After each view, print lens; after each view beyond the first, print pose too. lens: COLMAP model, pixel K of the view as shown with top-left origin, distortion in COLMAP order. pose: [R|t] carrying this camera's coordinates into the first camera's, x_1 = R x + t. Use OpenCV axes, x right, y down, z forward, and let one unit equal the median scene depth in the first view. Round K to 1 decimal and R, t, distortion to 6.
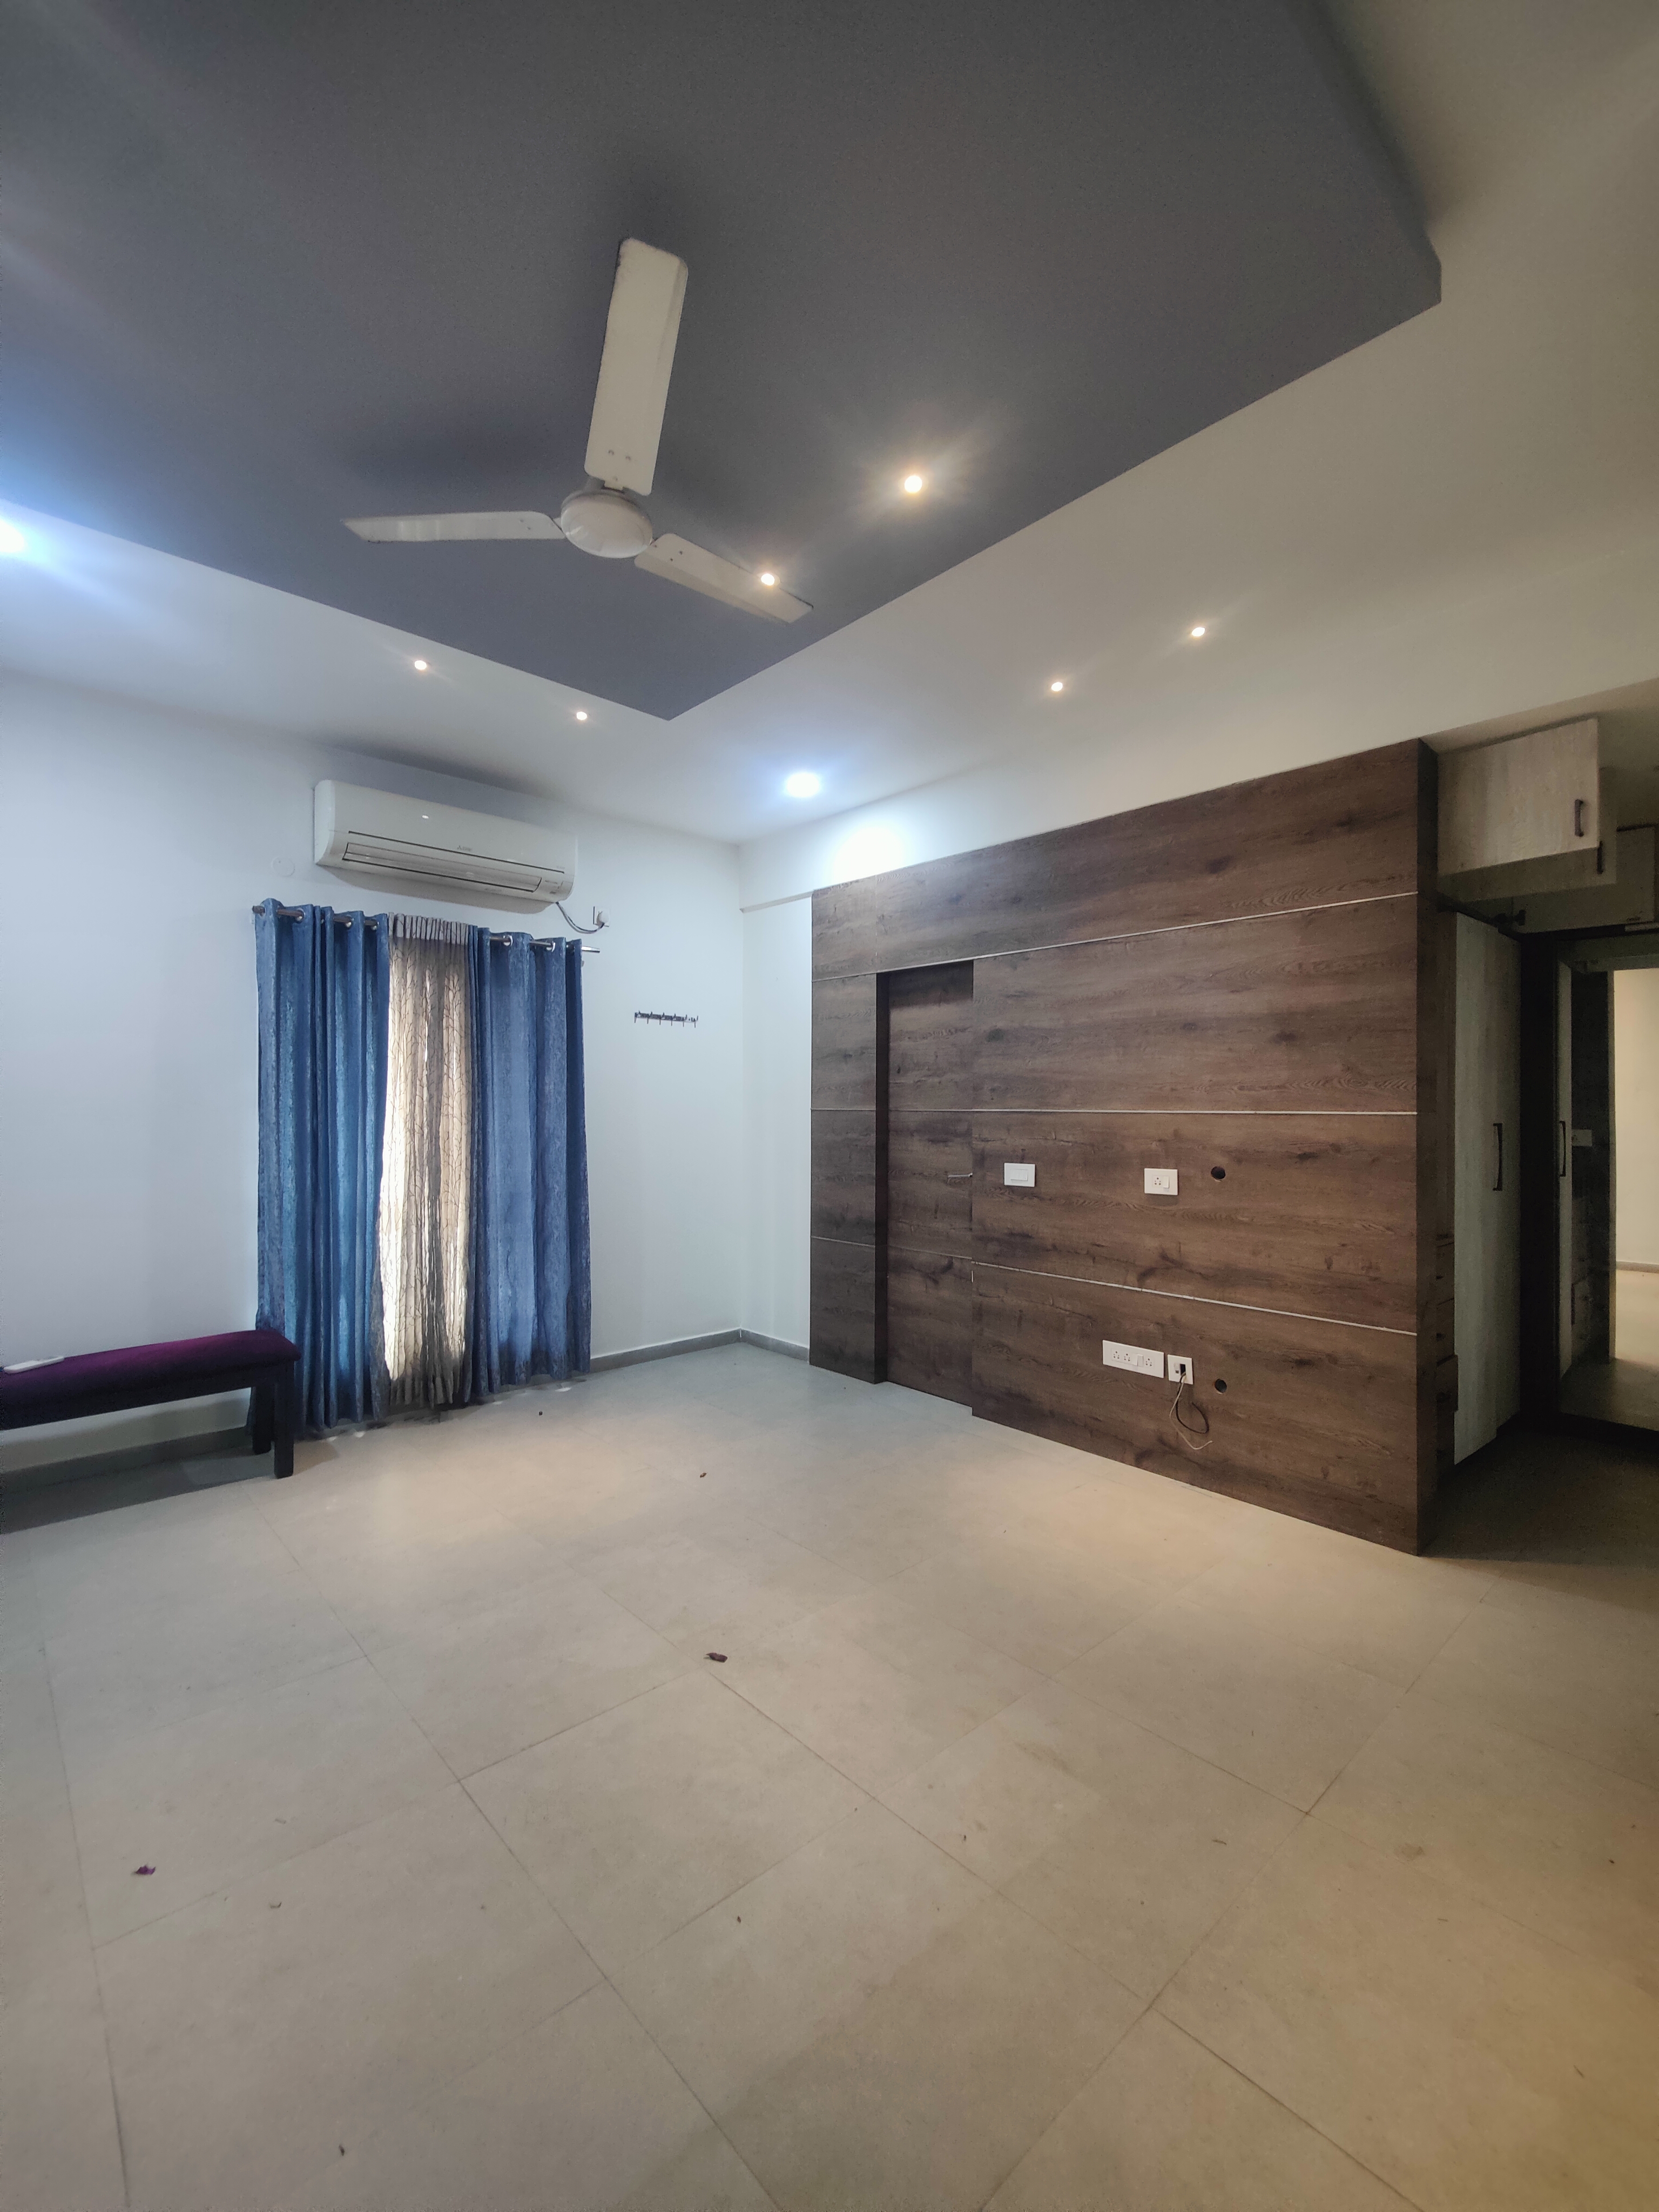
lens RADIAL K [[959.3, 0, 829.5], [0, 959.3, 1106.0], [0, 0, 1]] dist [0.015645, -0.007122]
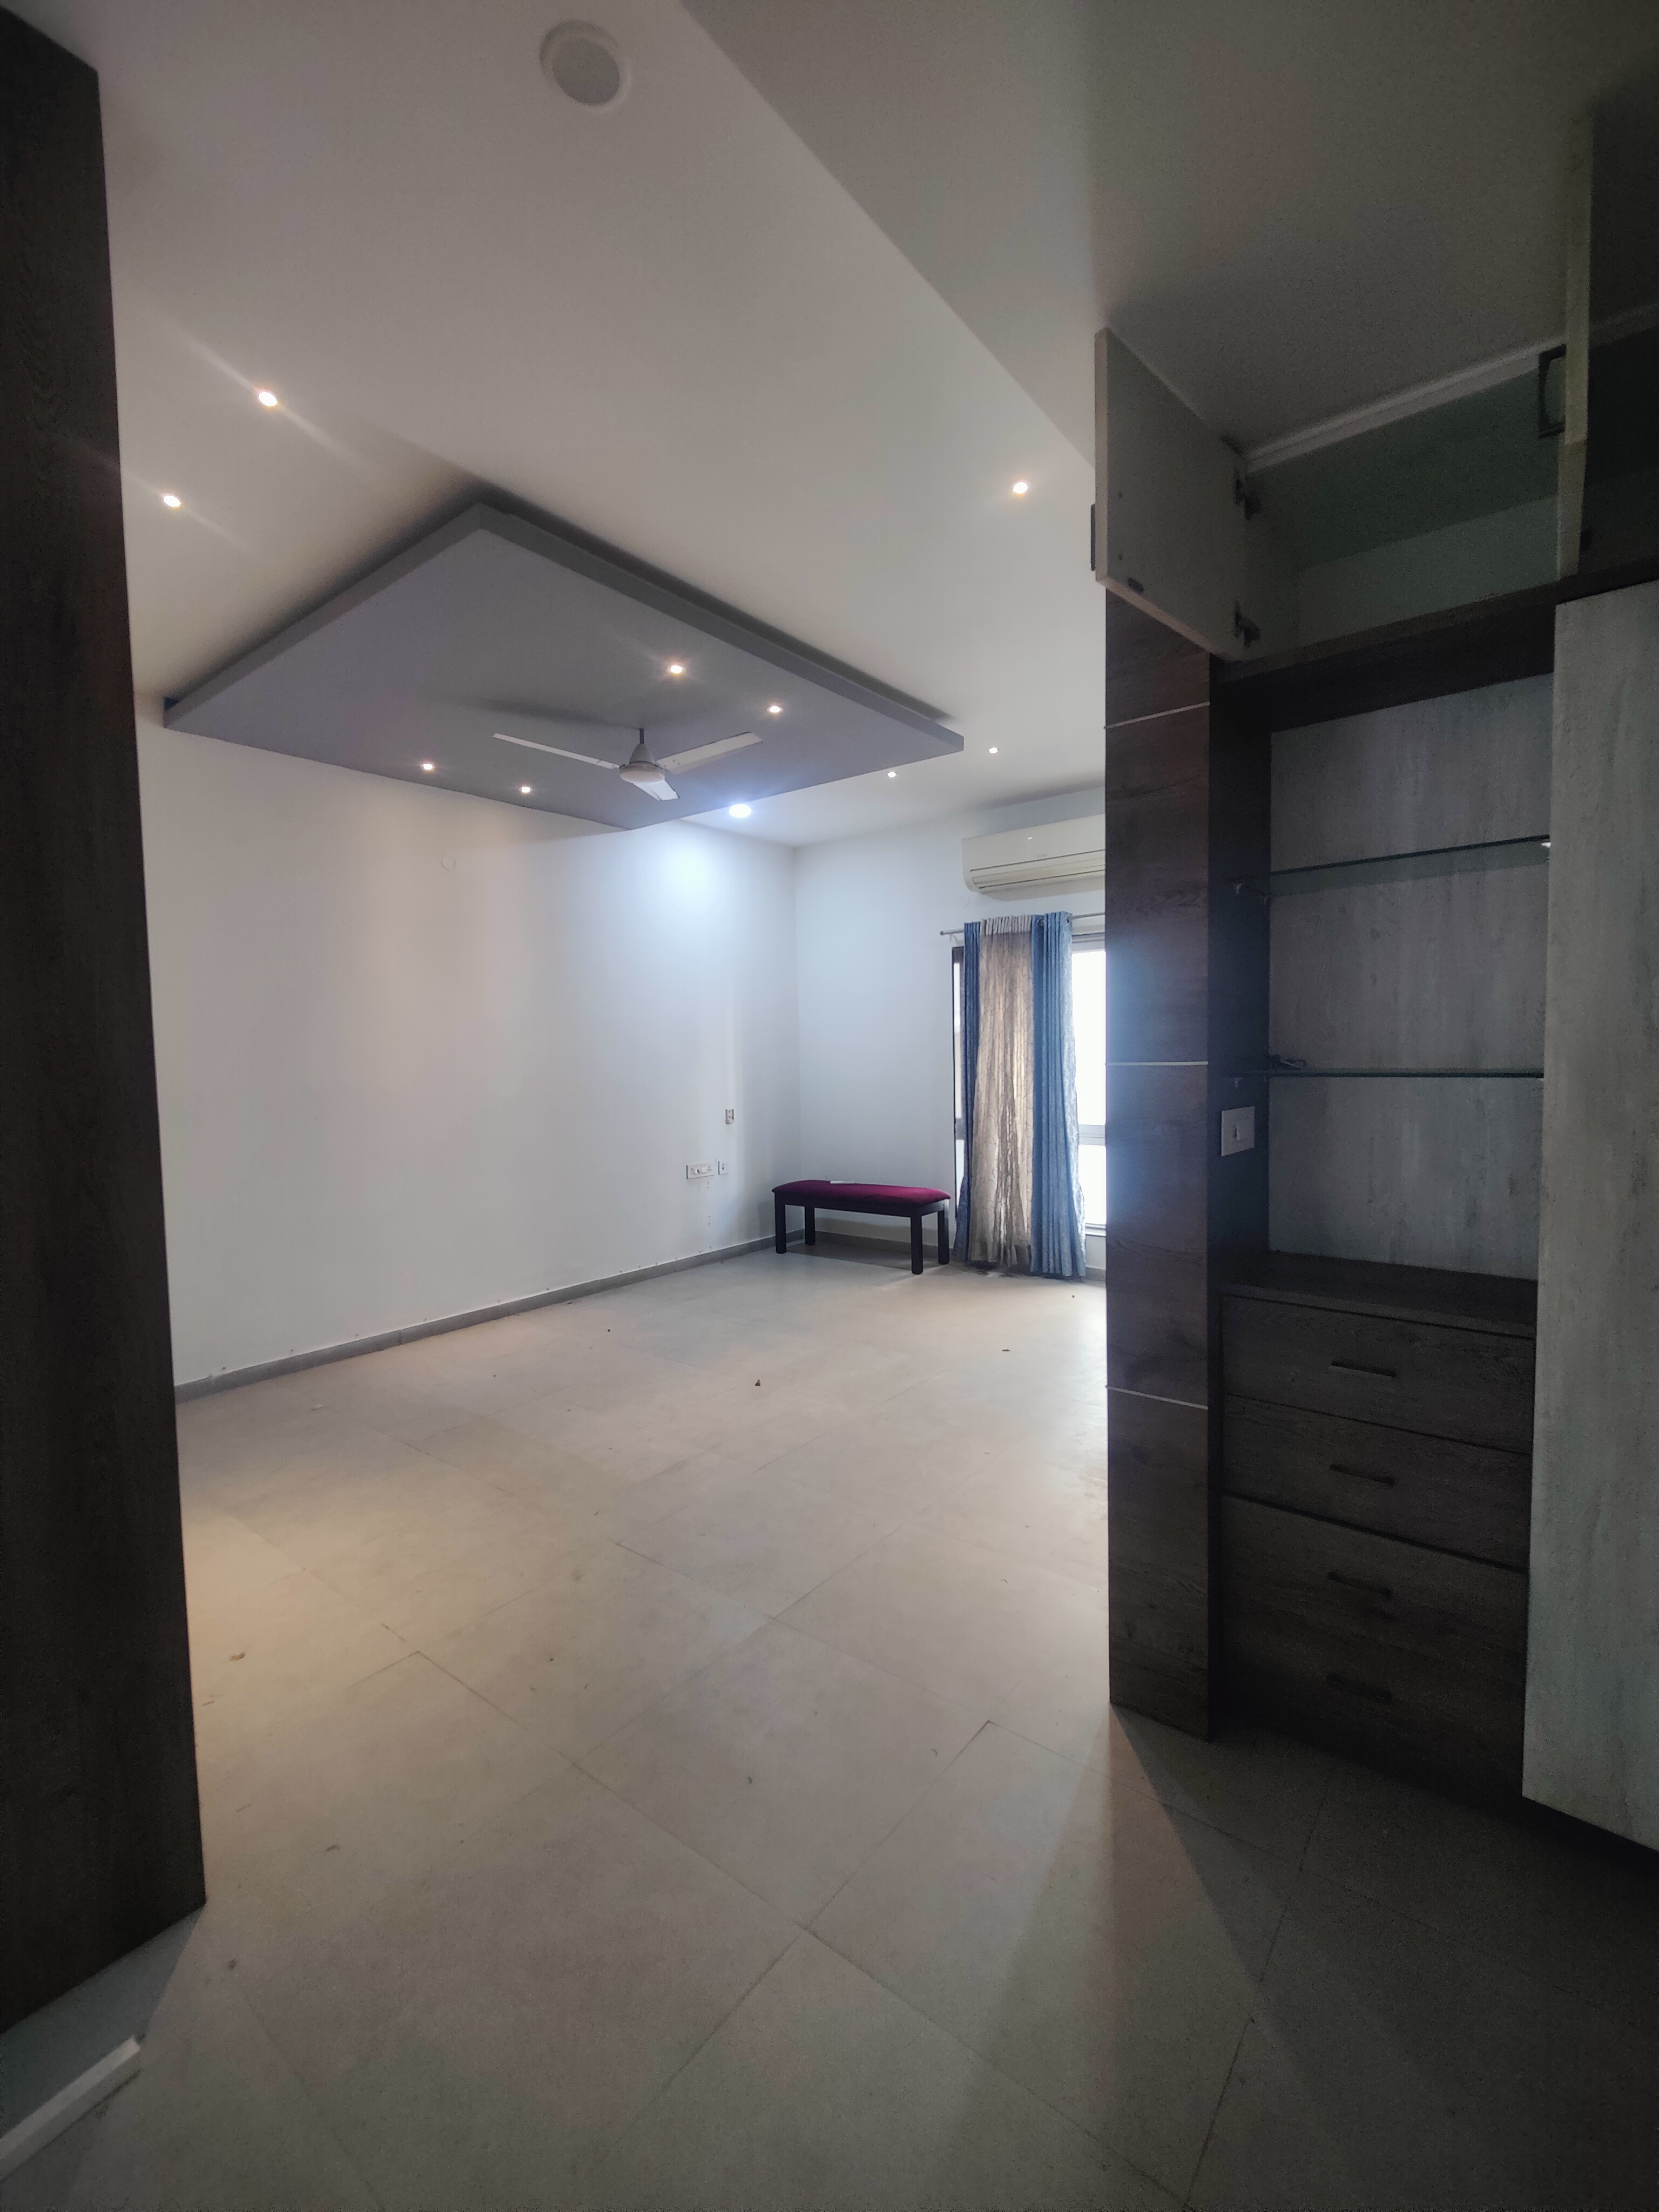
lens RADIAL K [[959.3, 0, 829.5], [0, 959.3, 1106.0], [0, 0, 1]] dist [0.015645, -0.007122]
pose [[0.164181, 0.051524, -0.985084, 0.874920], [0.013325, 0.998428, 0.054443, -0.001694], [0.986340, -0.022065, 0.163237, 0.489590]]
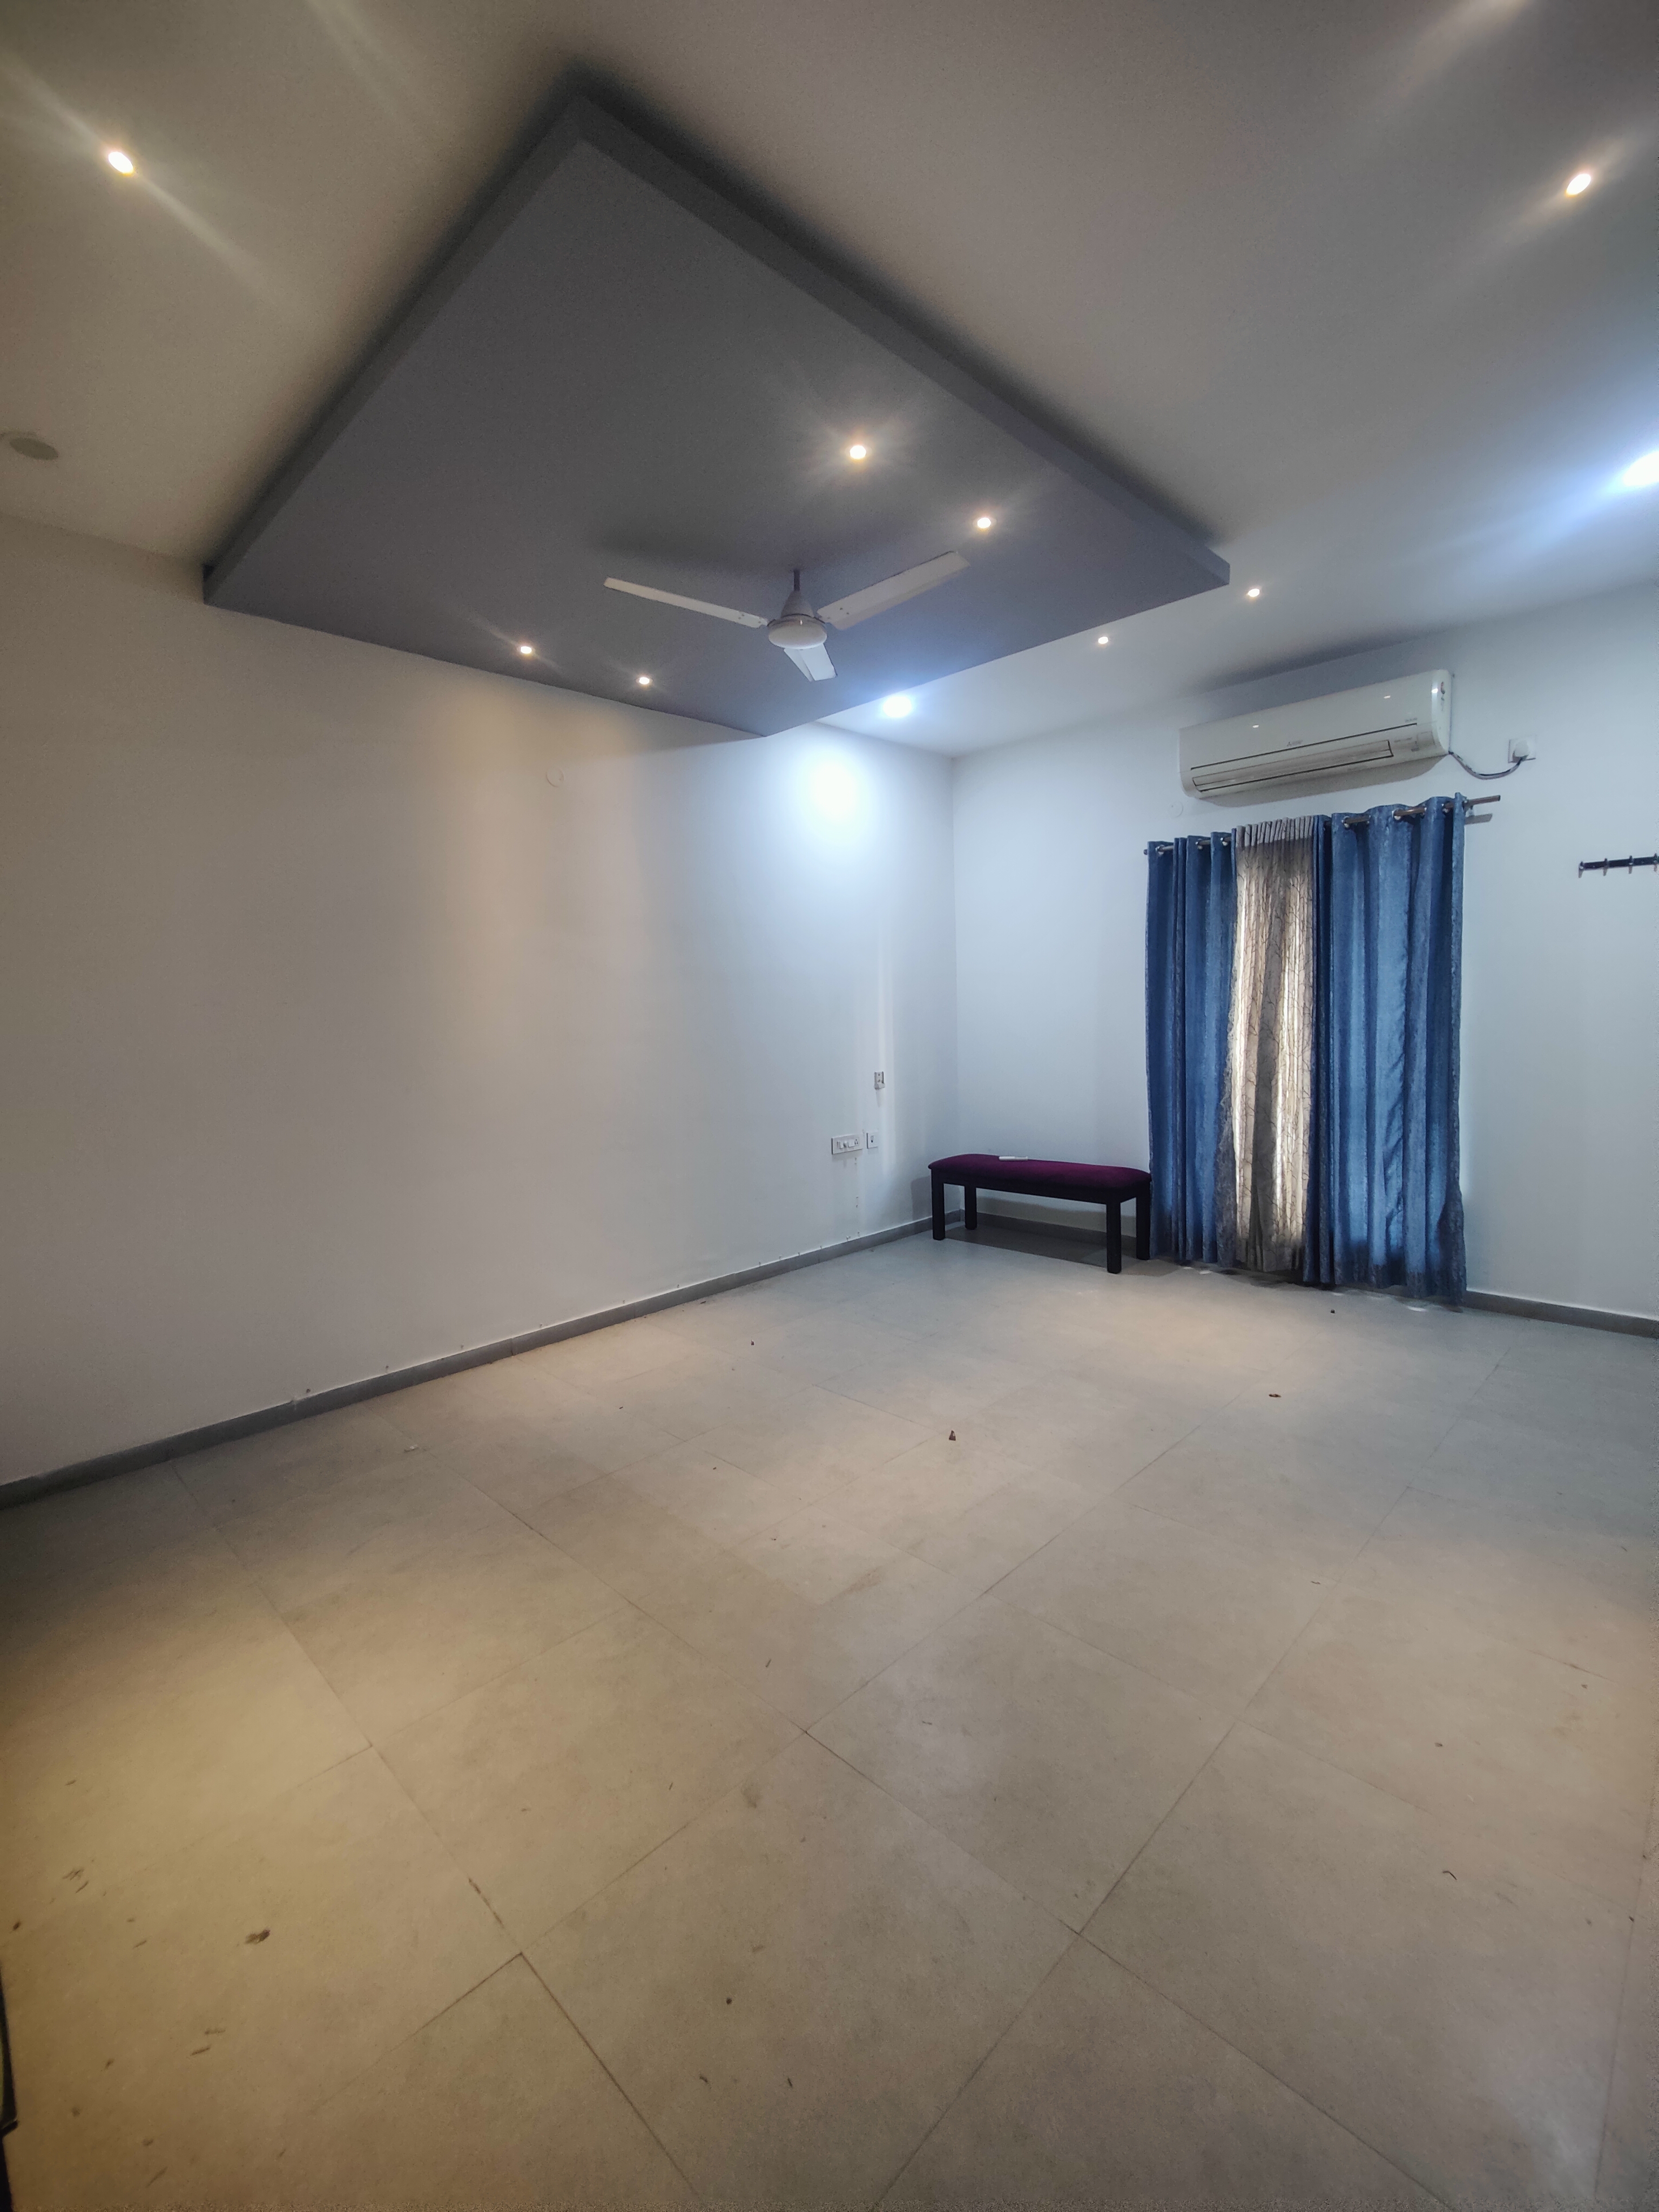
lens RADIAL K [[959.3, 0, 829.5], [0, 959.3, 1106.0], [0, 0, 1]] dist [0.015645, -0.007122]
pose [[0.054874, 0.099455, -0.993528, 0.636535], [0.026309, 0.994538, 0.101009, -0.003103], [0.998147, -0.031681, 0.051958, 0.445038]]
